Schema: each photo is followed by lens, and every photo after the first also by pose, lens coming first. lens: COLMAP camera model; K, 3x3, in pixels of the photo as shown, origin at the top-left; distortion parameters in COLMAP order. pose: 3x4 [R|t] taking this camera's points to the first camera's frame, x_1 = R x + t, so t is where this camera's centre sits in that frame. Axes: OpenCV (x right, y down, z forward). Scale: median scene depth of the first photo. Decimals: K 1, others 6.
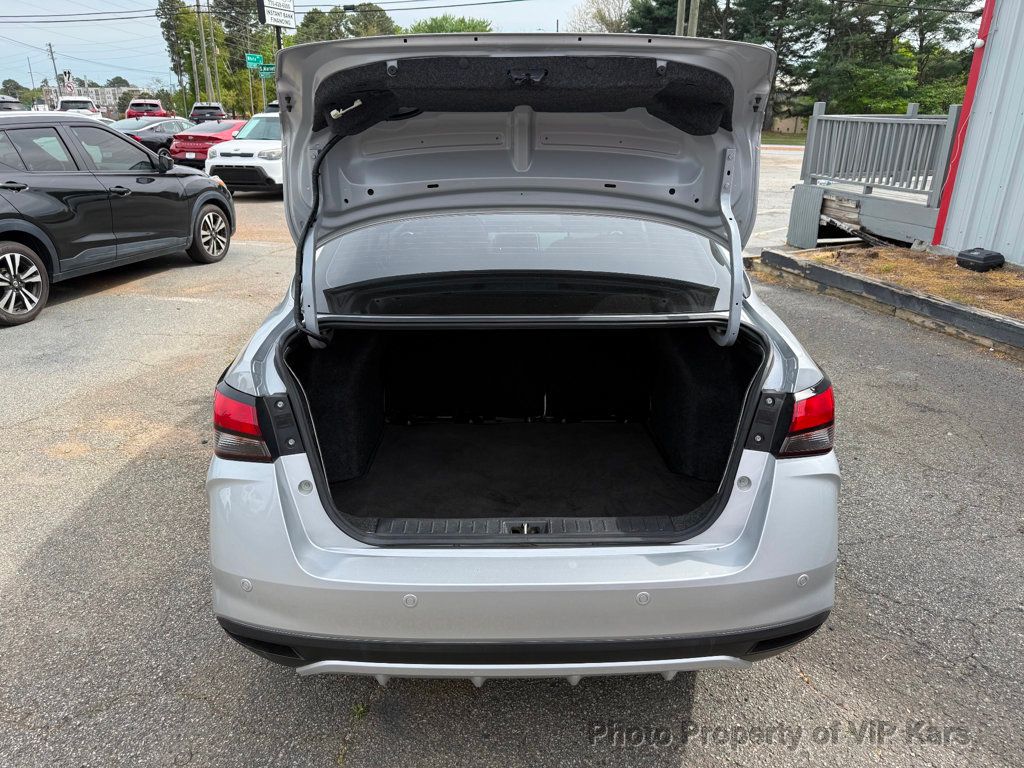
lens RADIAL K [[735.4, 0, 514.9], [0, 735.4, 379.2], [0, 0, 1]] dist [0.015128, -0.018115]
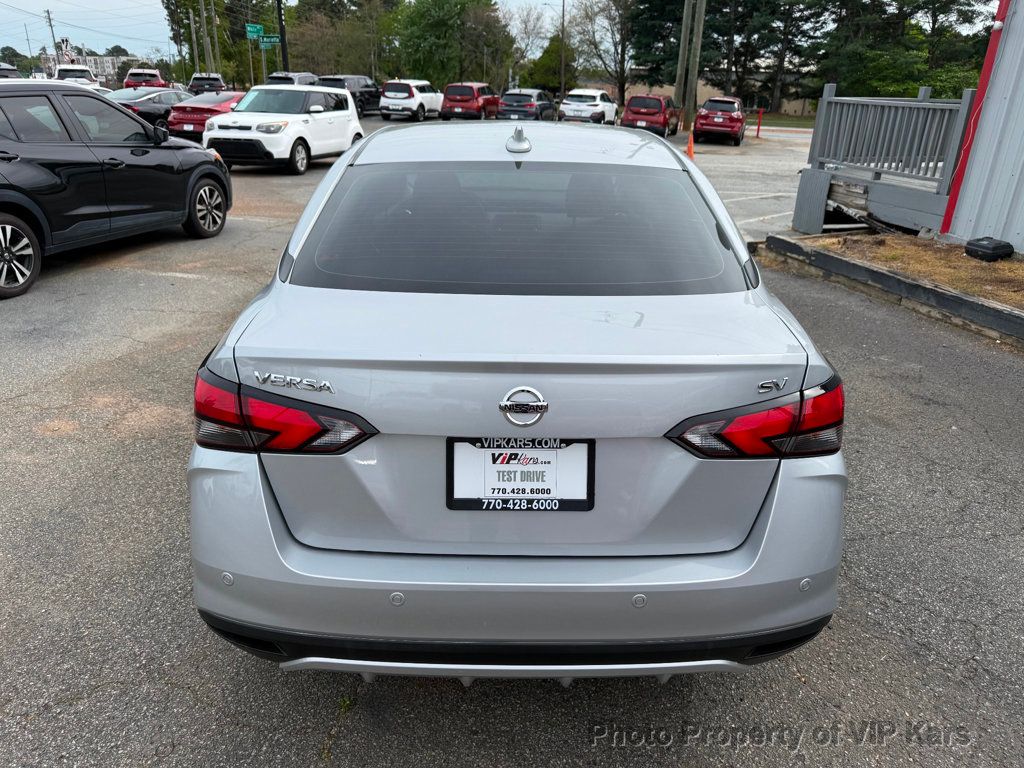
lens RADIAL K [[735.4, 0, 512.6], [0, 735.4, 384.6], [0, 0, 1]] dist [0.015128, -0.018115]
pose [[0.999830, 0.018384, -0.001032, 0.000939], [-0.018339, 0.999261, 0.033783, -0.002823], [0.001652, -0.033759, 0.999429, 0.009653]]
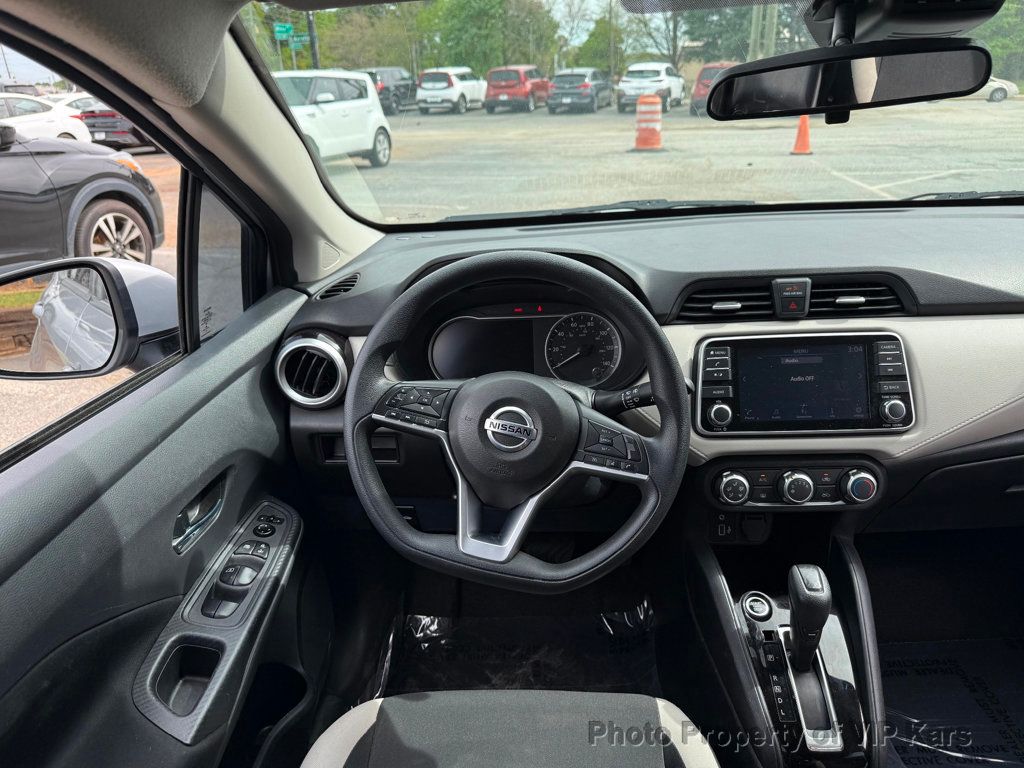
lens RADIAL K [[735.4, 0, 513.3], [0, 735.4, 388.5], [0, 0, 1]] dist [0.015128, -0.018115]
pose [[0.996987, -0.019318, -0.075120, -0.033686], [0.022866, 0.998649, 0.046666, -0.102154], [0.074117, -0.048243, 0.996082, 0.407537]]
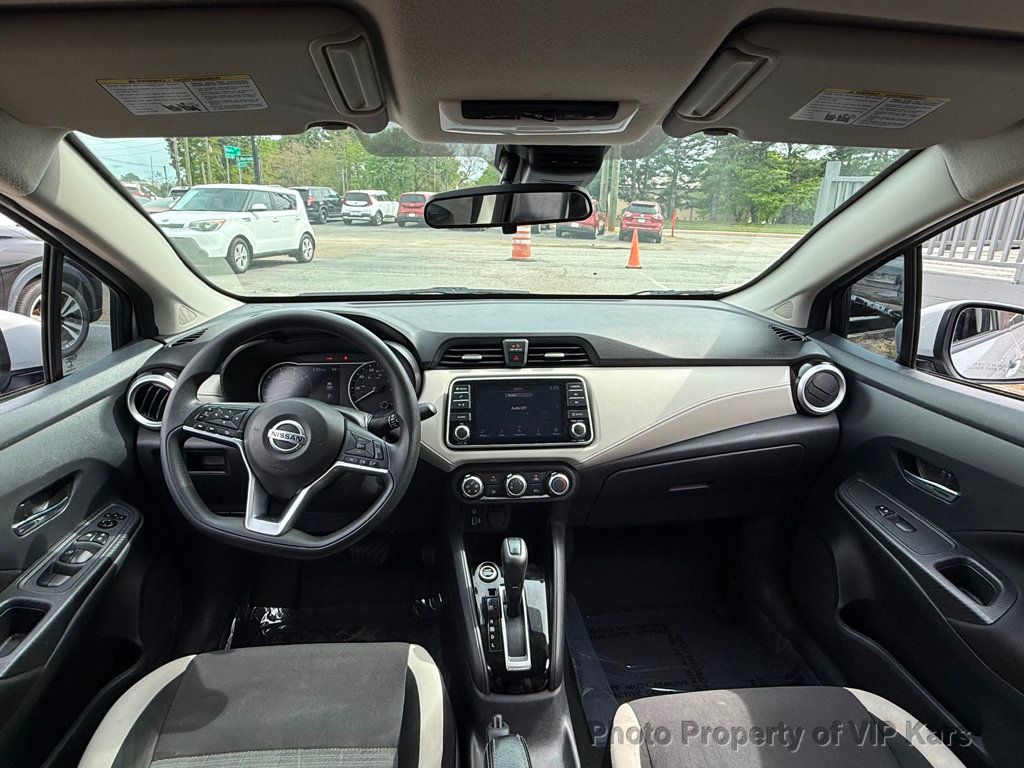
lens RADIAL K [[600.4, 0, 506.9], [0, 600.4, 385.2], [0, 0, 1]] dist [-0.004069, 0.001974]
pose [[0.997568, -0.011317, 0.068771, -0.009859], [0.015141, 0.998353, -0.055336, -0.095220], [-0.068031, 0.056243, 0.996097, 0.392401]]
